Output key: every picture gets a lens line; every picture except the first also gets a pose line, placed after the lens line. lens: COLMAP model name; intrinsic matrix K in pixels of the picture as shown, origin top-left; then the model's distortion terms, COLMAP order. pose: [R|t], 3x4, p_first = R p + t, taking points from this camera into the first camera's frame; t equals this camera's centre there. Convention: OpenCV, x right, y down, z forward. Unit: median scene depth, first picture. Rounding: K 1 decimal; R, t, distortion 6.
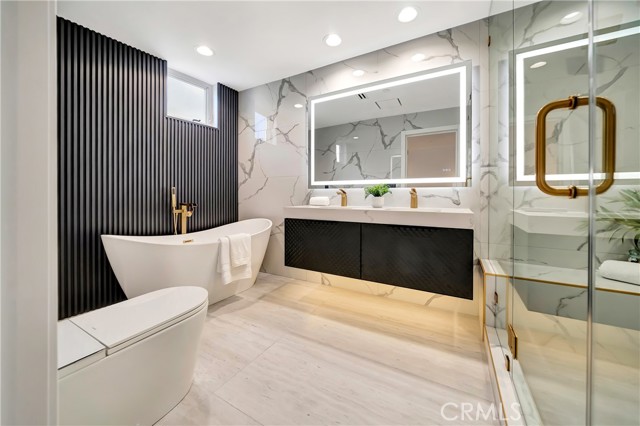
lens RADIAL K [[242.4, 0, 318.2], [0, 242.4, 197.6], [0, 0, 1]] dist [0.000395, -0.000024]
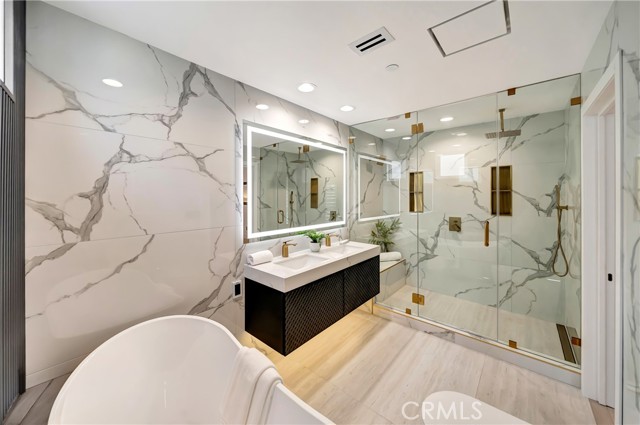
lens RADIAL K [[239.2, 0, 329.6], [0, 239.2, 203.3], [0, 0, 1]] dist [-0.000721, -0.000041]
pose [[0.172115, -0.012382, 0.984999, -0.669501], [0.019844, 0.999762, 0.009100, -0.153255], [-0.984877, 0.017980, 0.172320, 0.591947]]
